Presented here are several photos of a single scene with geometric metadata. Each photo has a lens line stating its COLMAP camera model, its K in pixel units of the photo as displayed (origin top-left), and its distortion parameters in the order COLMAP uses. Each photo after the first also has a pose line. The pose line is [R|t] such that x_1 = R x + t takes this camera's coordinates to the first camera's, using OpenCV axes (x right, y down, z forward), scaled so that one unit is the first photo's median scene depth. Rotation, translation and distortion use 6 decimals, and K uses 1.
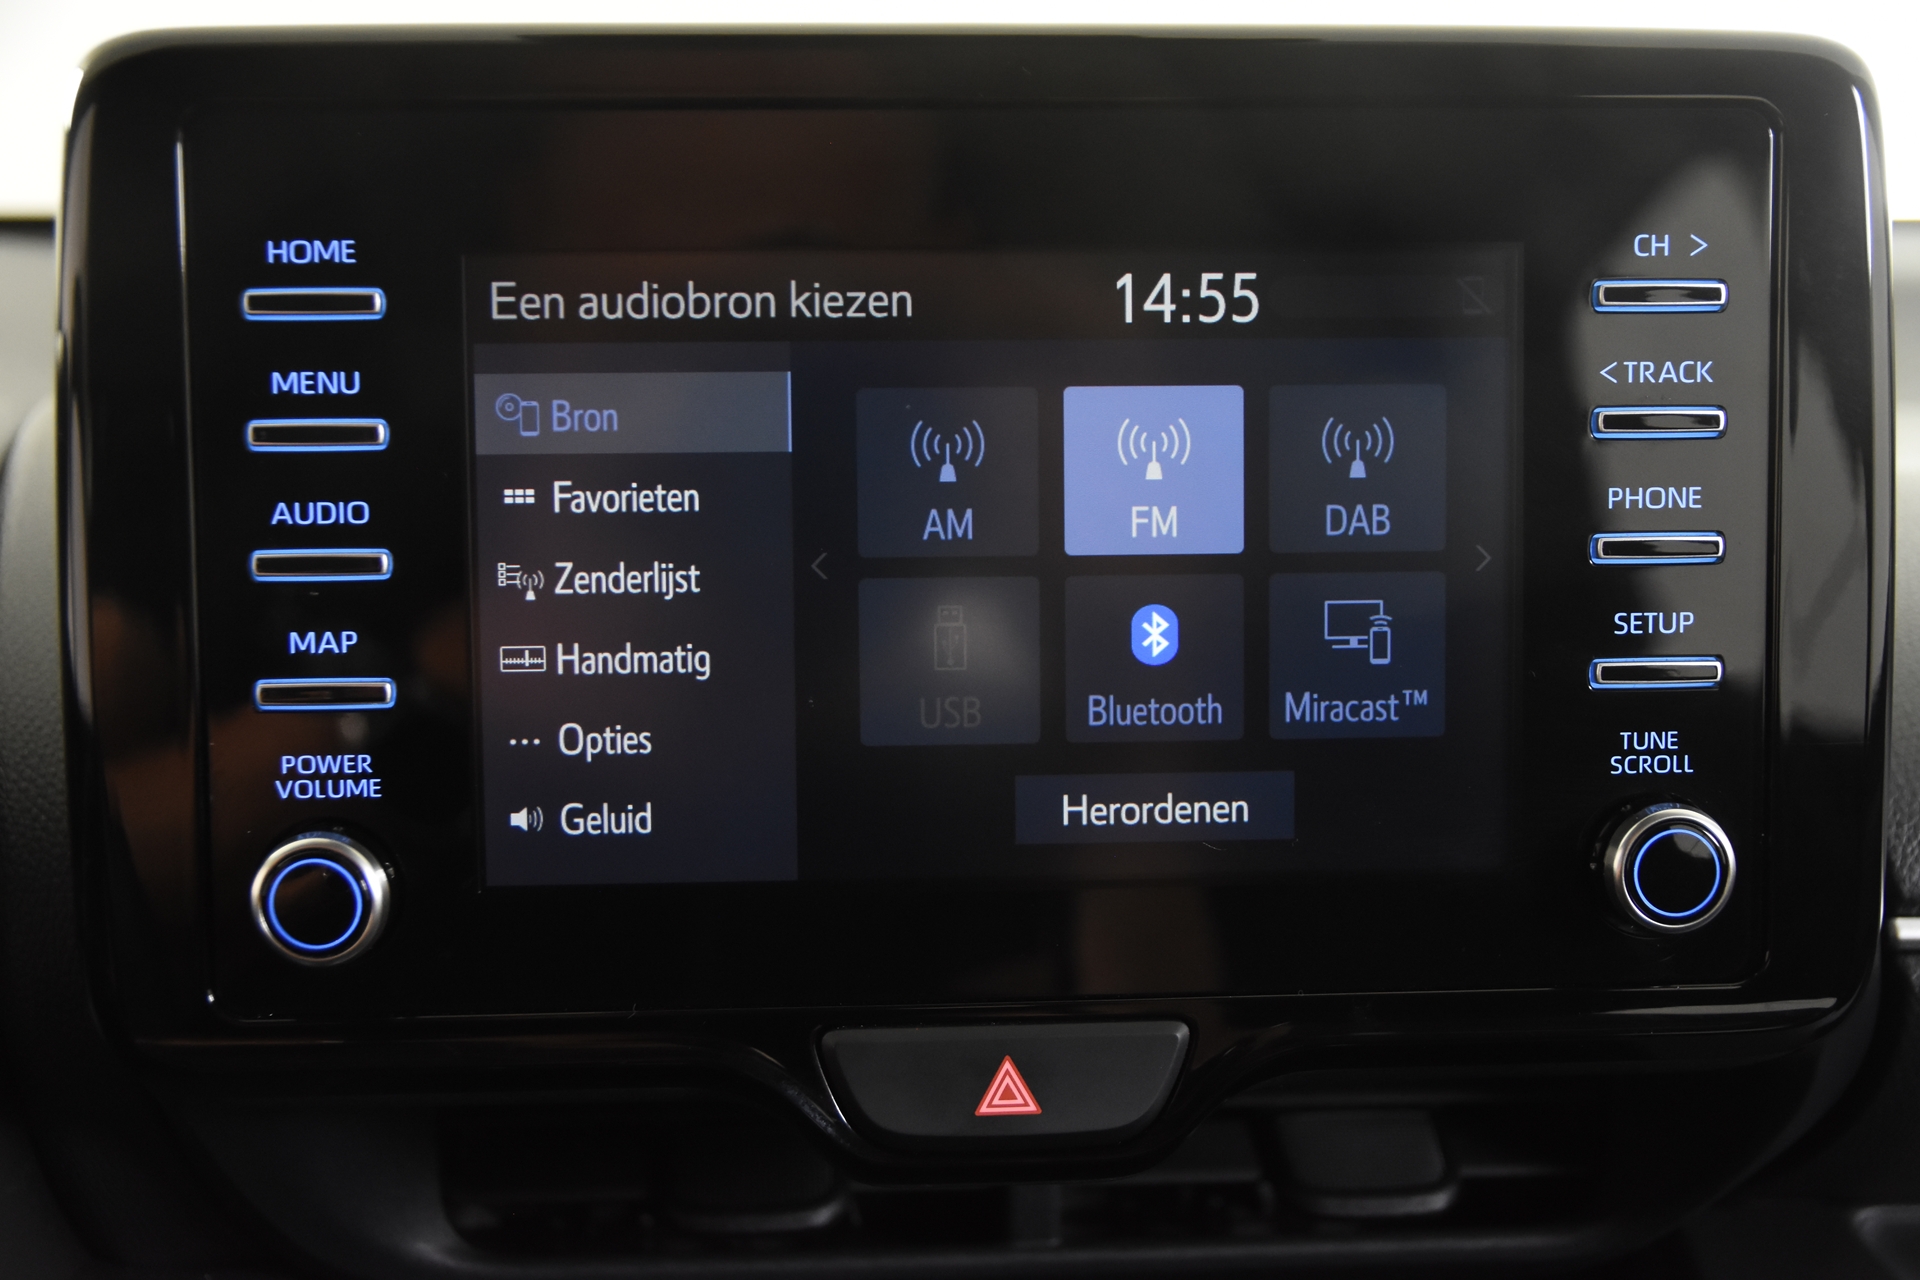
lens RADIAL K [[2433.1, 0, 952.4], [0, 2433.1, 649.7], [0, 0, 1]] dist [-0.026107, 0.000000]
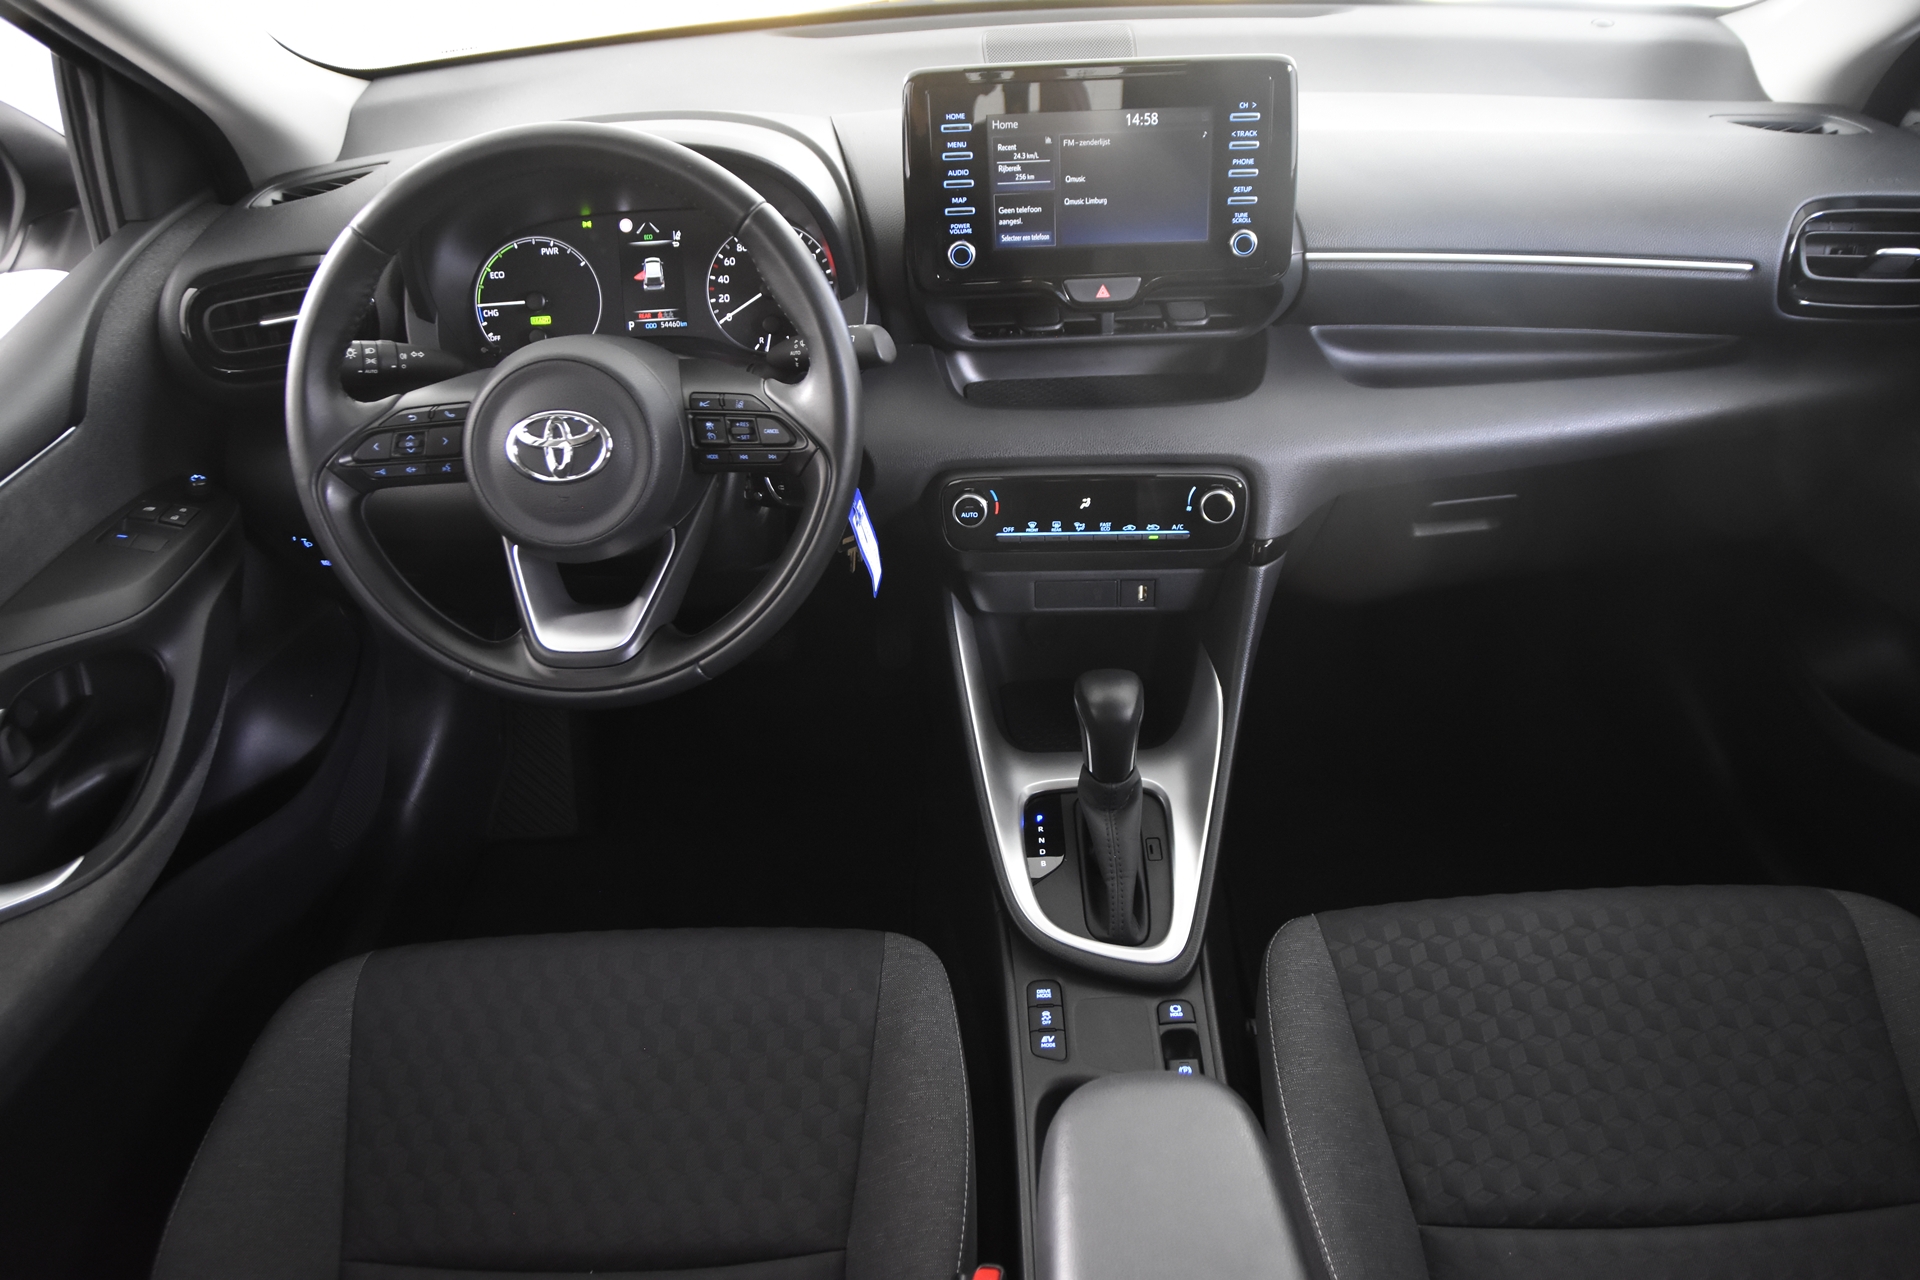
lens RADIAL K [[1418.1, 0, 963.8], [0, 1418.1, 653.1], [0, 0, 1]] dist [-0.129076, 0.100287]
pose [[0.997989, -0.005625, -0.063137, -0.079850], [0.029156, 0.925163, 0.378449, -0.216848], [0.056284, -0.379529, 0.923466, -1.843050]]
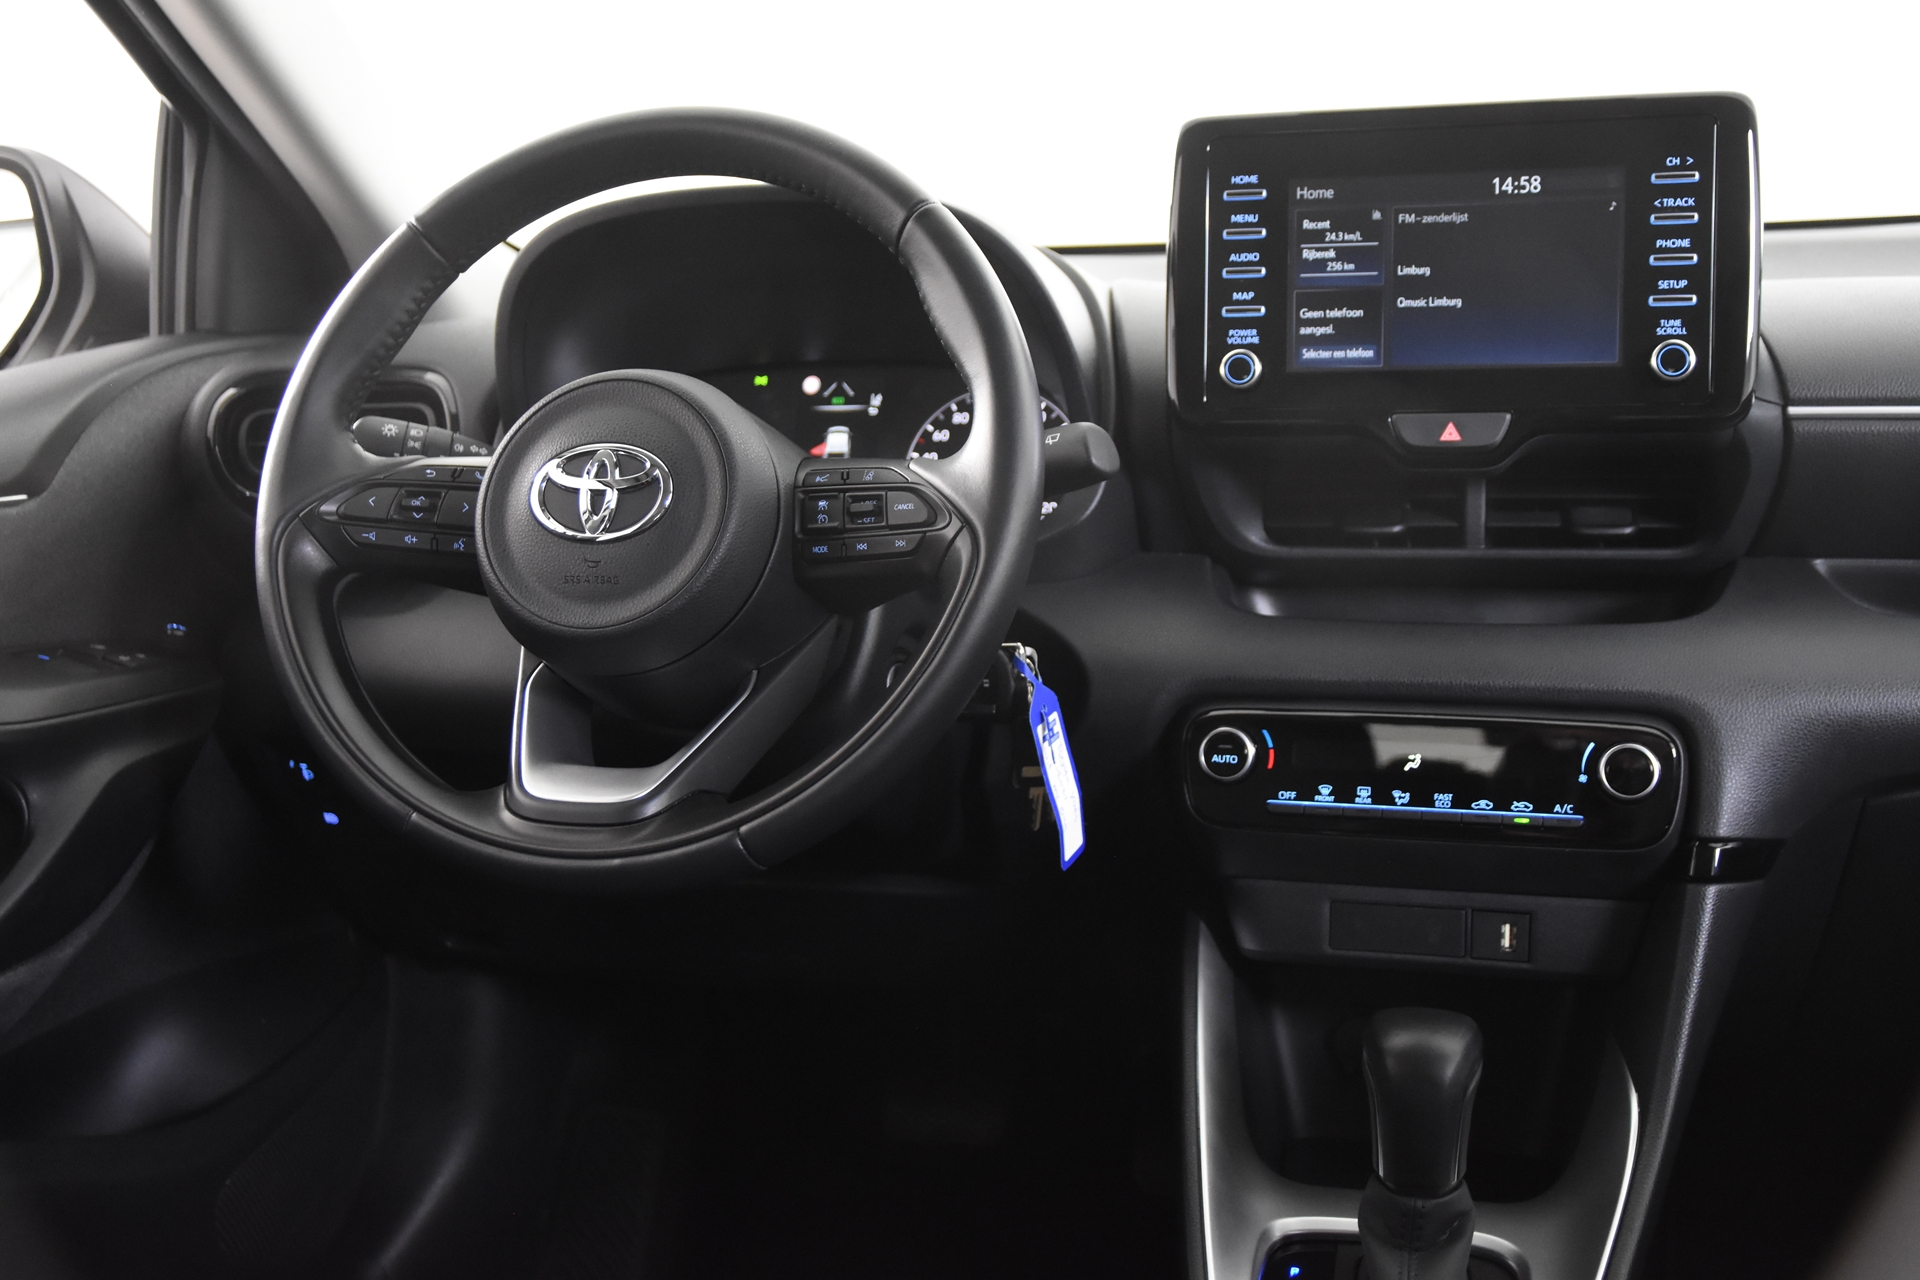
lens RADIAL K [[2013.5, 0, 963.0], [0, 2013.5, 657.1], [0, 0, 1]] dist [-0.008152, 0.000000]
pose [[0.950418, 0.028491, -0.309667, 0.240456], [-0.042562, 0.998341, -0.038779, 0.603622], [0.308048, 0.050037, 0.950054, -1.687340]]
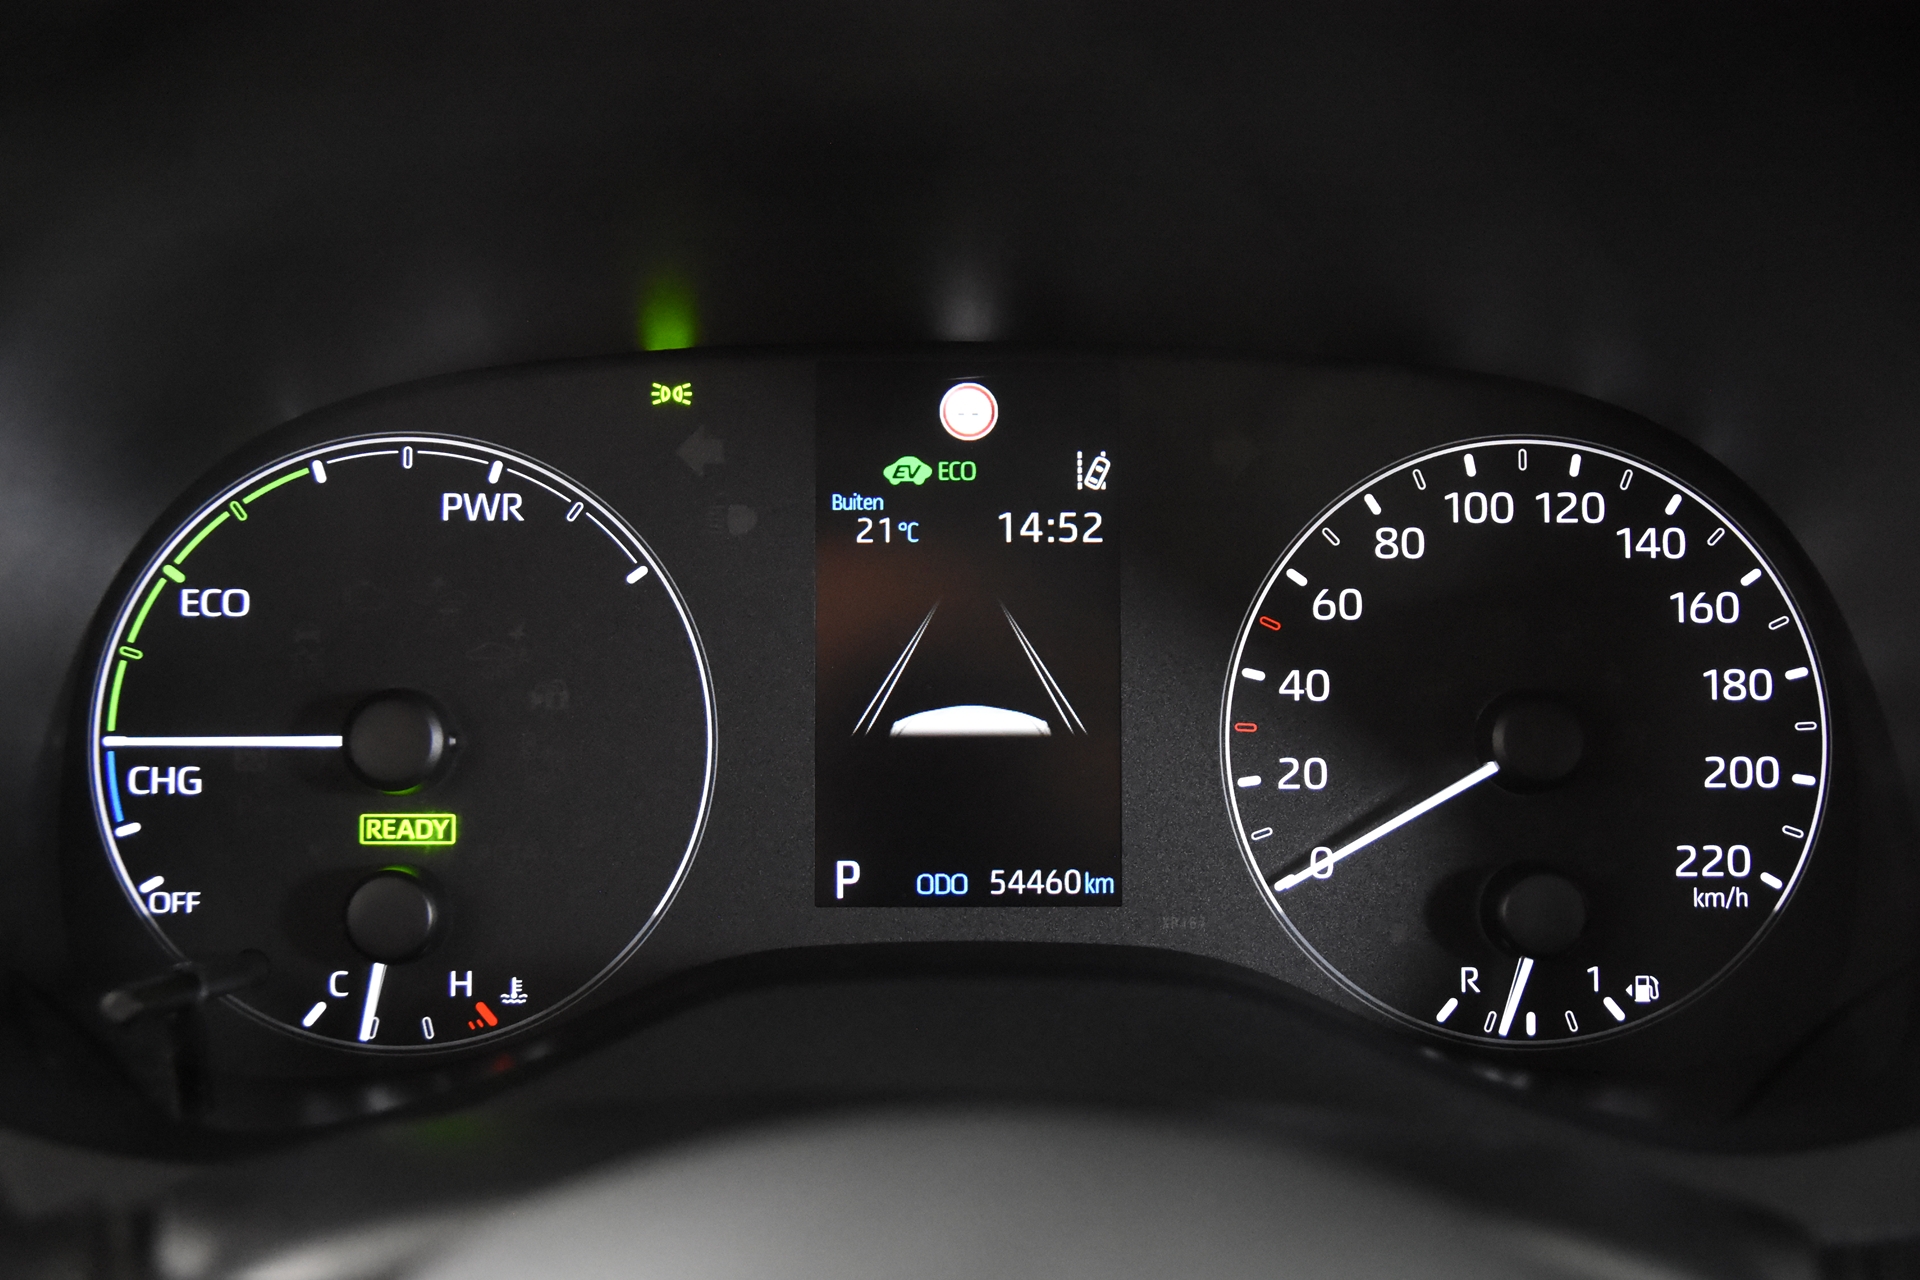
lens RADIAL K [[2433.1, 0, 950.0], [0, 2433.1, 631.9], [0, 0, 1]] dist [-0.026107, 0.000000]
pose [[0.999245, 0.022575, -0.031633, -0.924919], [-0.018083, 0.990582, 0.135721, -0.002552], [0.034399, -0.135046, 0.990242, 0.155735]]
